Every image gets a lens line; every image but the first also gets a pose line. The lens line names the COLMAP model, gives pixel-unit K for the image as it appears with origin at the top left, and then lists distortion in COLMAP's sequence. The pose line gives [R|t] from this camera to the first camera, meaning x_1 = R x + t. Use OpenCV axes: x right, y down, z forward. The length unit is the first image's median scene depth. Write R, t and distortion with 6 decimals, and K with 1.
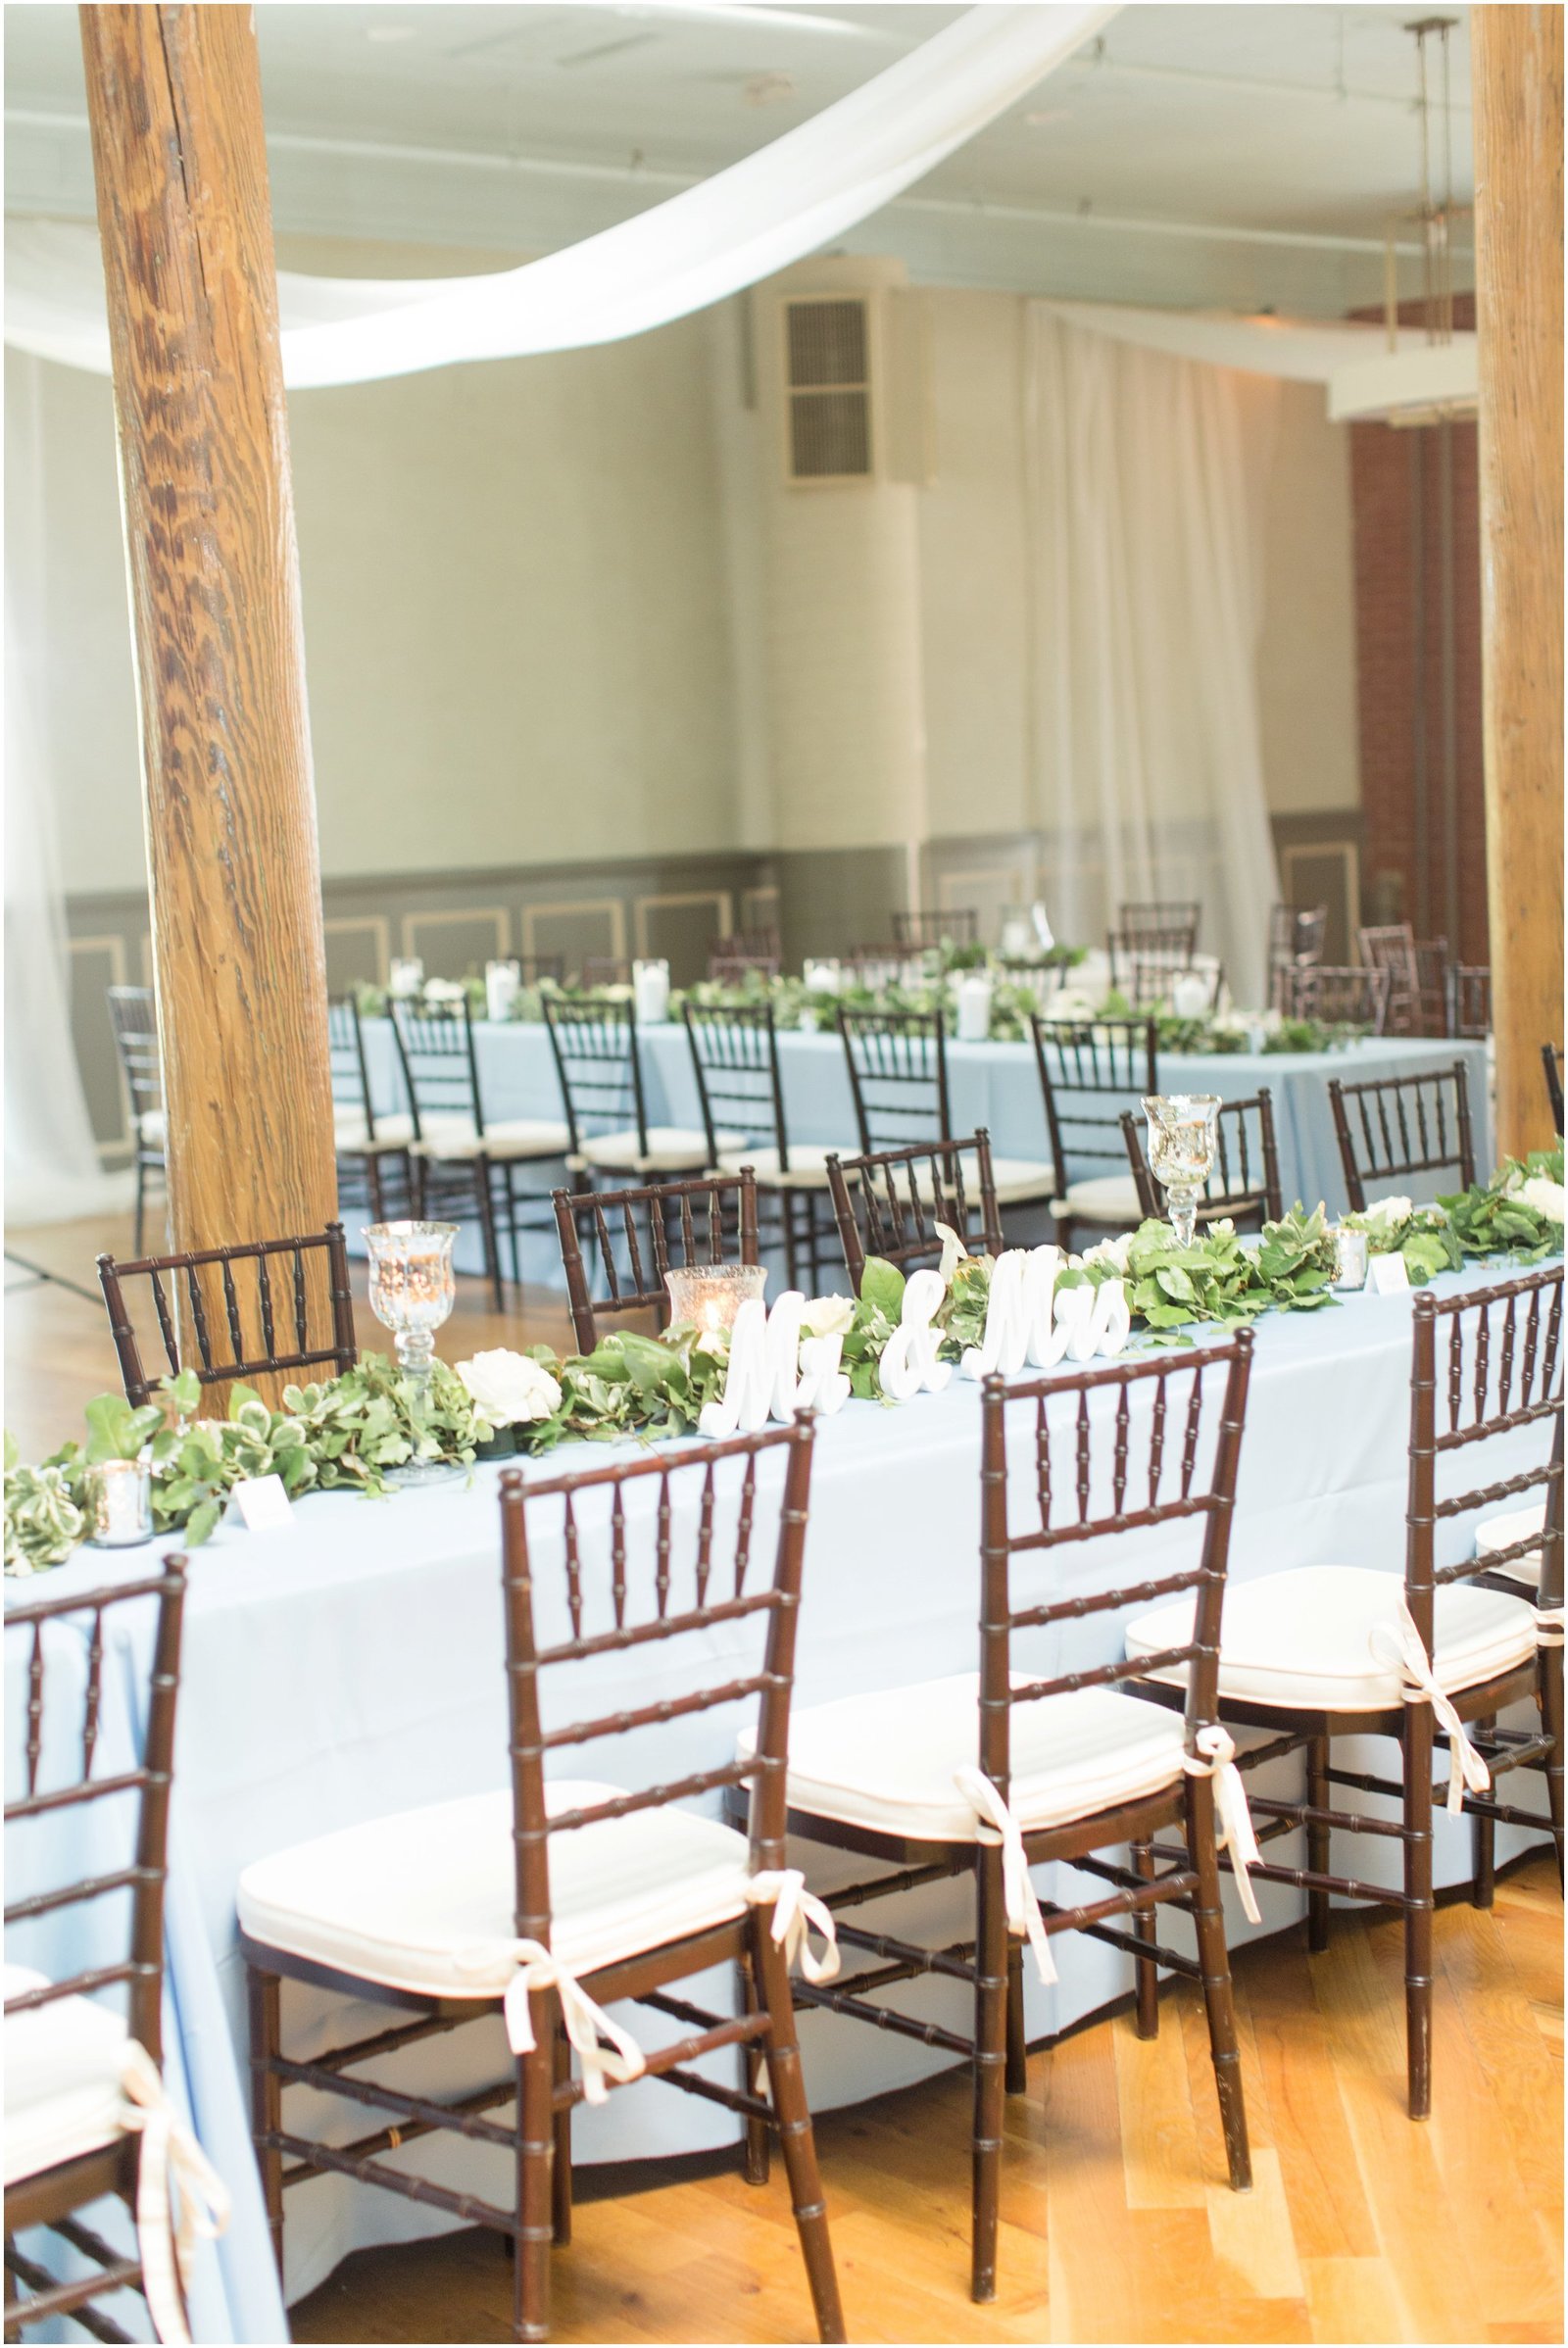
lens RADIAL K [[3338.9, 0, 784.0], [0, 3338.9, 1174.0], [0, 0, 1]] dist [0.011432, -0.012464]
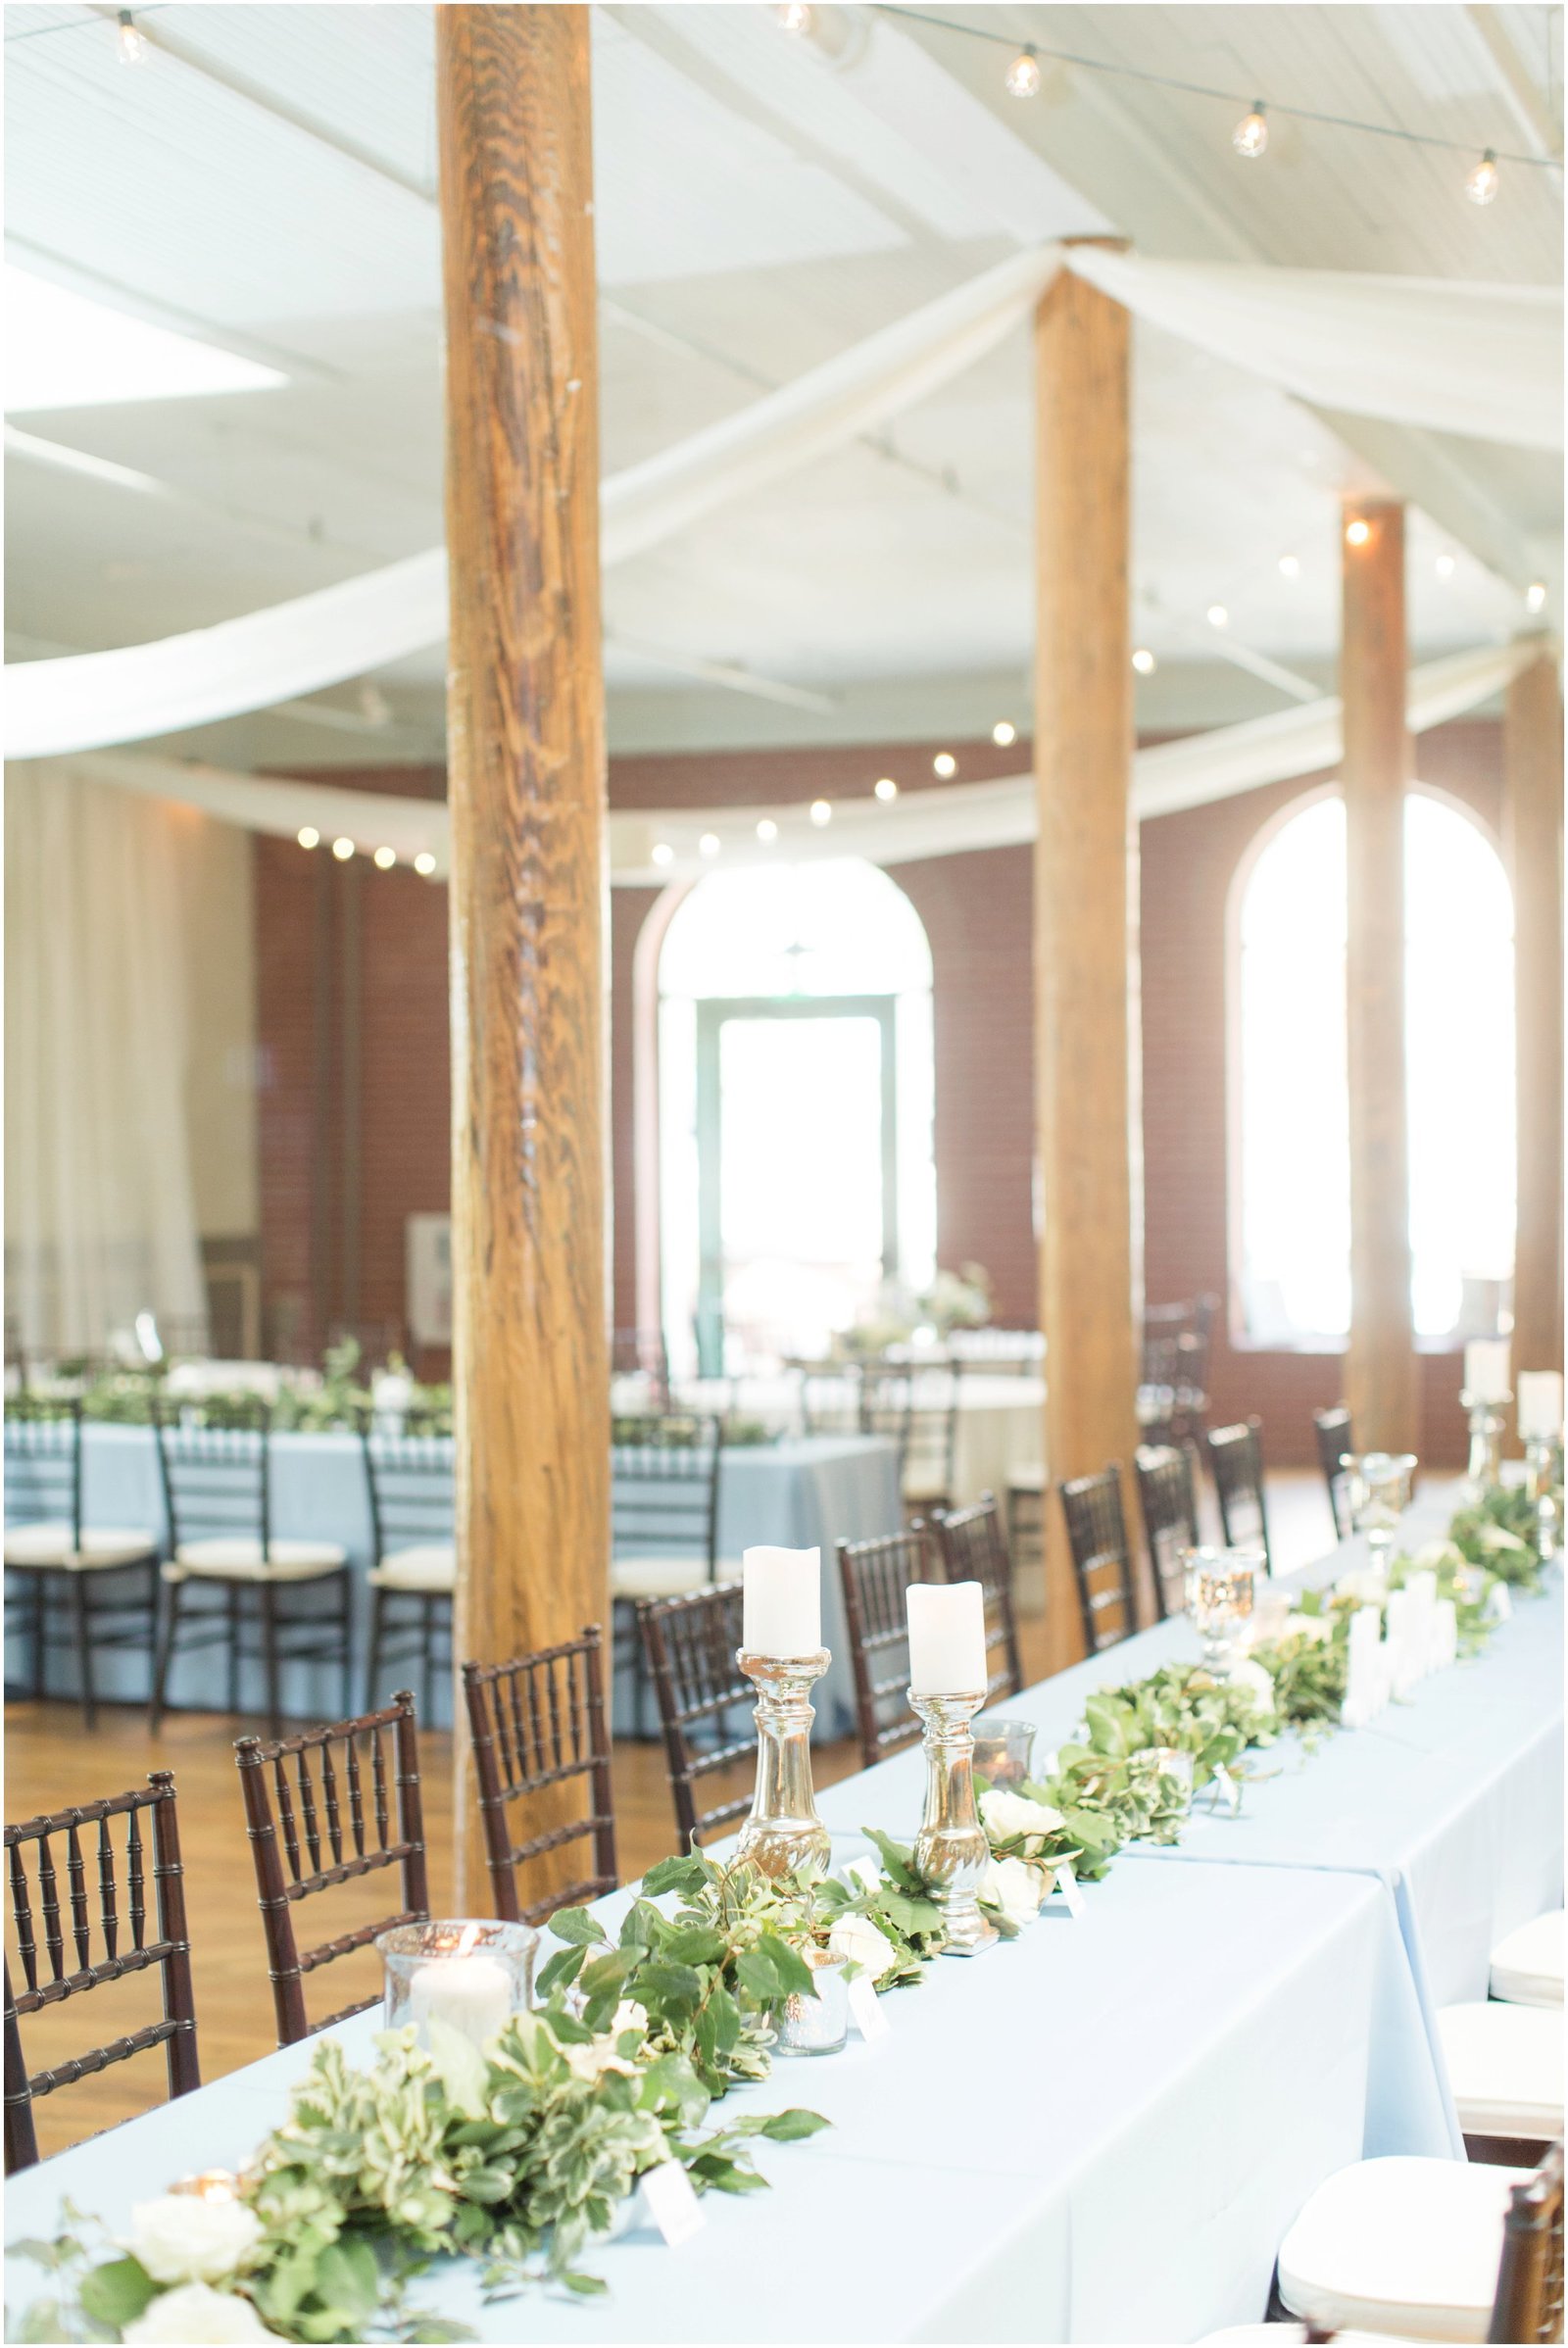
lens RADIAL K [[3338.9, 0, 784.0], [0, 3338.9, 1174.0], [0, 0, 1]] dist [0.011432, -0.012464]
pose [[0.888408, 0.040454, 0.457269, -0.605669], [0.018982, 0.992020, -0.124643, 0.021249], [-0.458663, 0.119414, 0.880550, 0.005294]]
